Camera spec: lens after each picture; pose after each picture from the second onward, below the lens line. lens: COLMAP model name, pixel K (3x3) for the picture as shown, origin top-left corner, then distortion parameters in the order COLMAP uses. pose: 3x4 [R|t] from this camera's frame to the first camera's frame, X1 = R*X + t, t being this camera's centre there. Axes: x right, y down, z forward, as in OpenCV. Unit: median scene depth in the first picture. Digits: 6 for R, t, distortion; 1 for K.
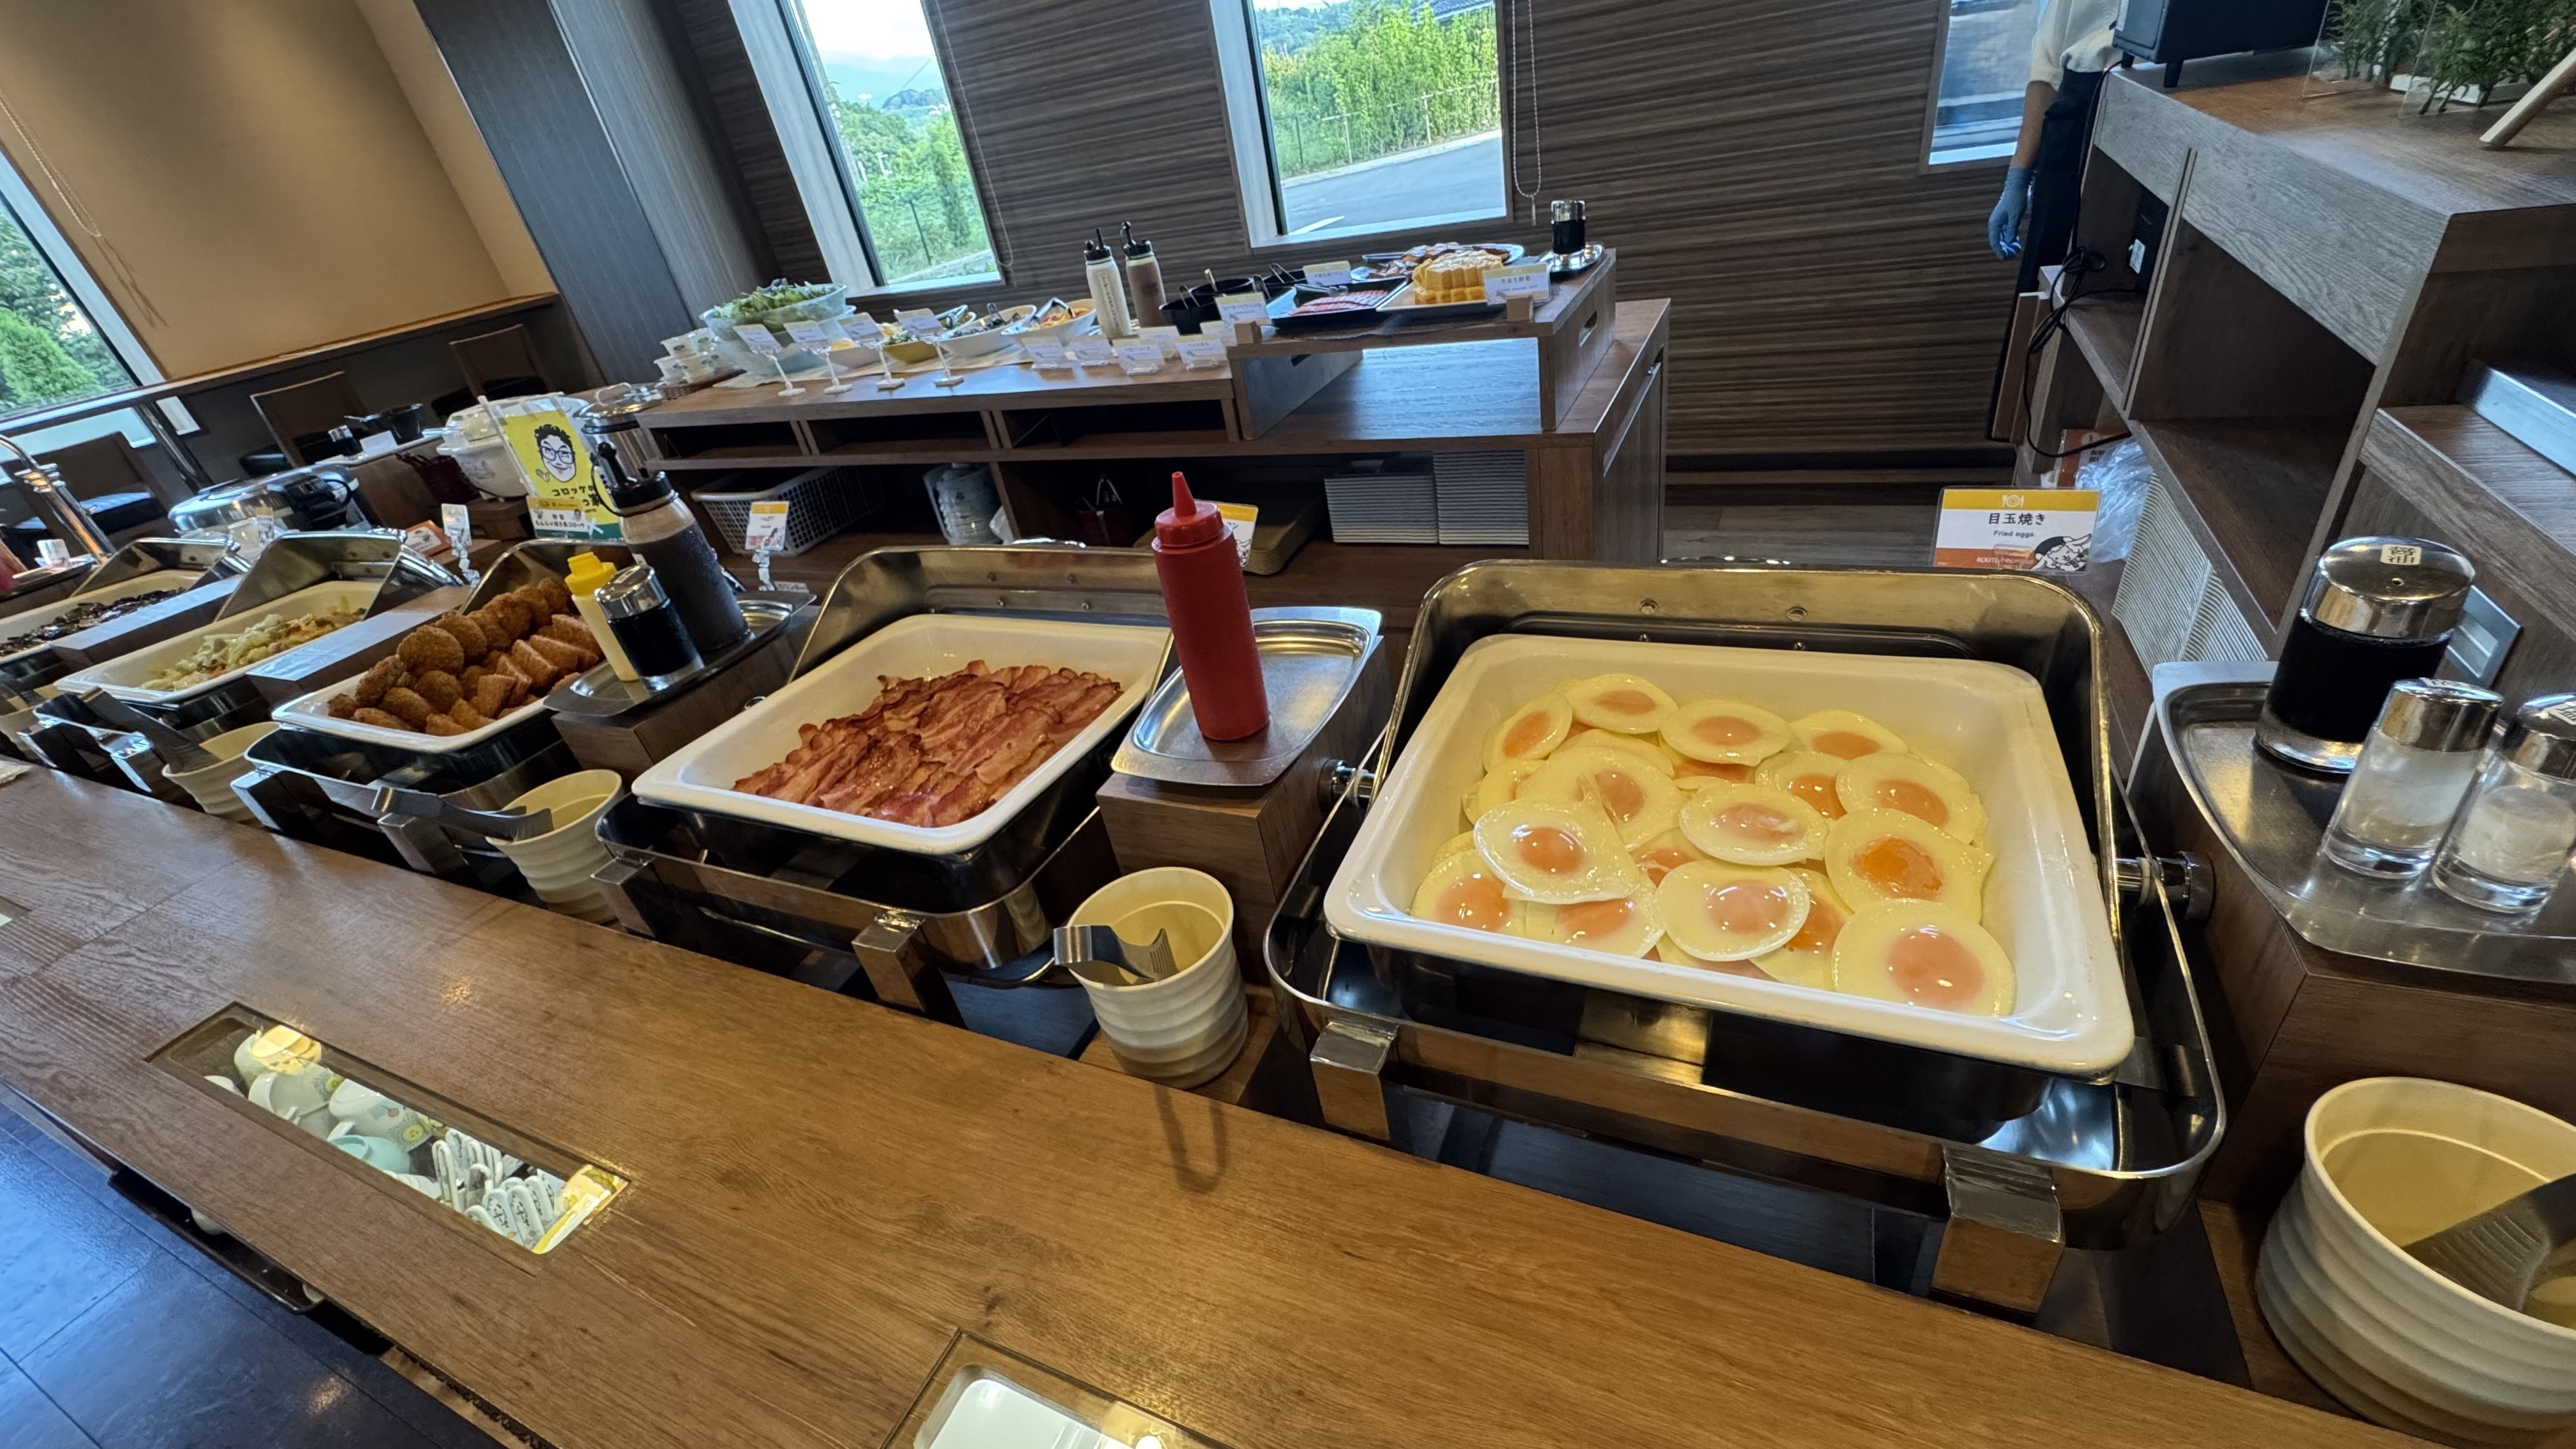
lens RADIAL K [[1033.4, 0, 1288.0], [0, 1033.4, 724.5], [0, 0, 1]] dist [-0.001297, 0.000067]
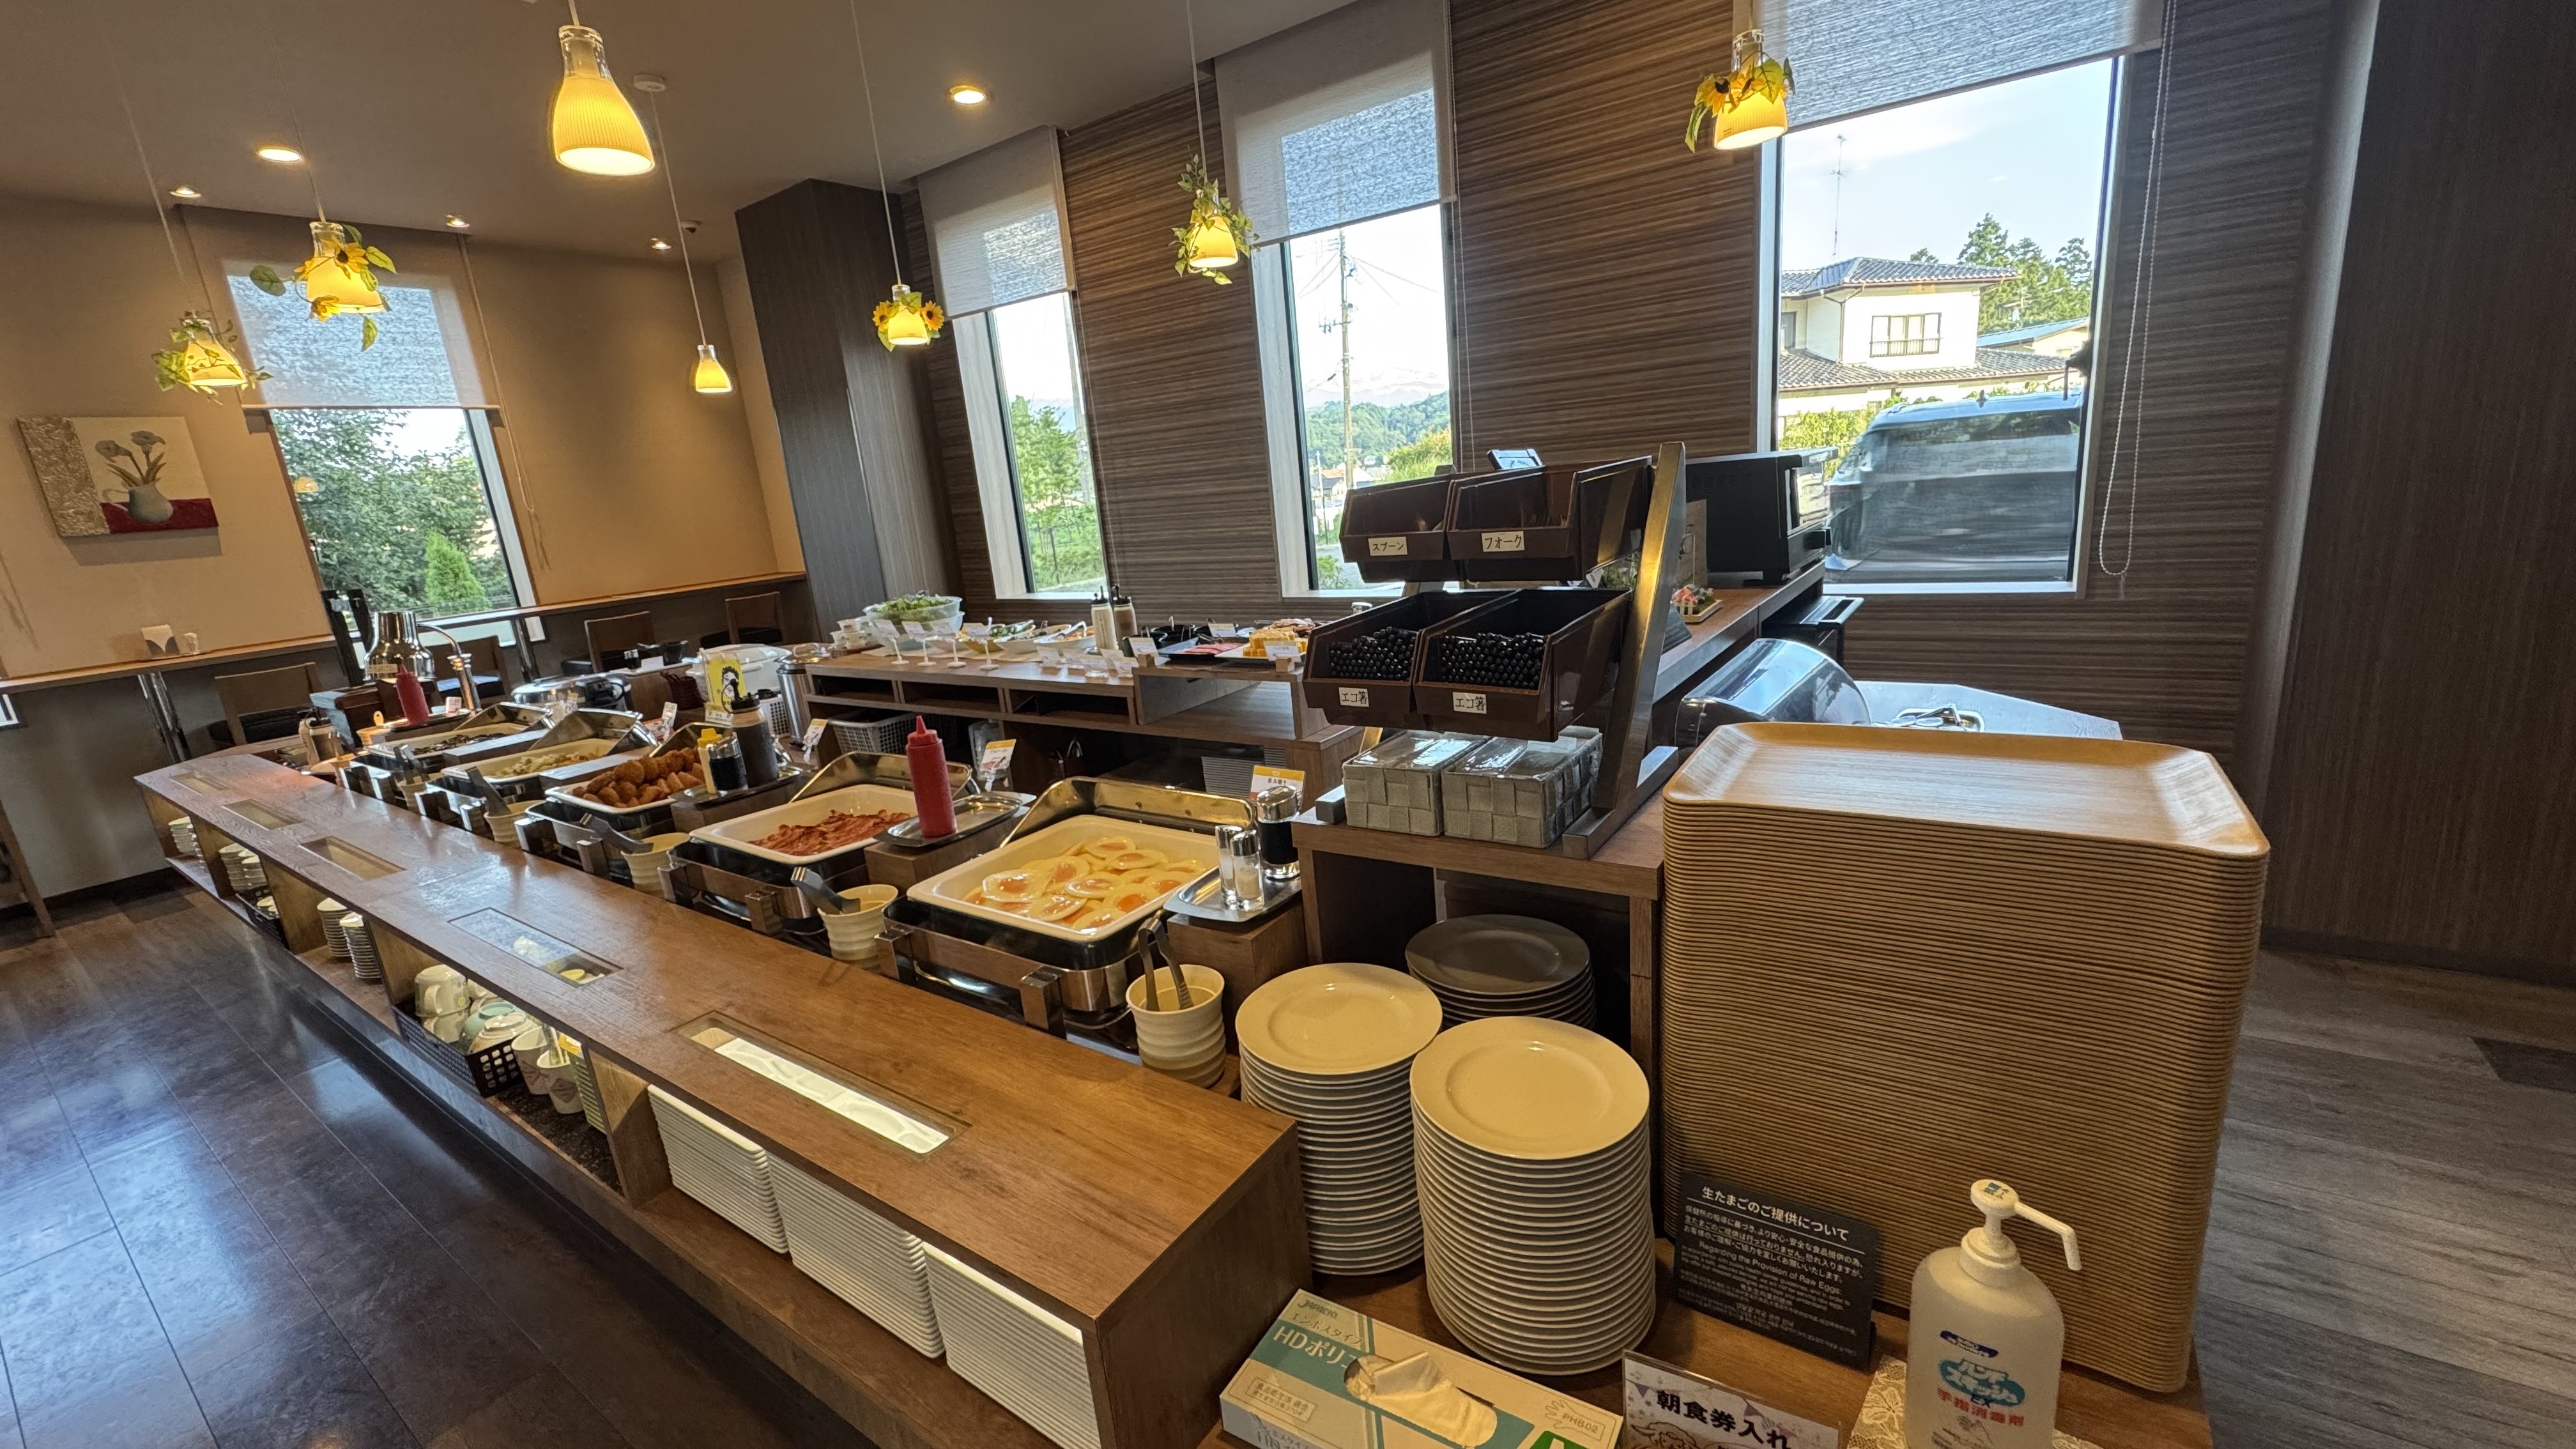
lens RADIAL K [[1033.4, 0, 1288.0], [0, 1033.4, 724.5], [0, 0, 1]] dist [-0.001297, 0.000067]
pose [[0.980383, 0.118242, -0.157696, 0.343399], [-0.158128, 0.949459, -0.271152, 0.090336], [0.117664, 0.290769, 0.949531, -0.364348]]
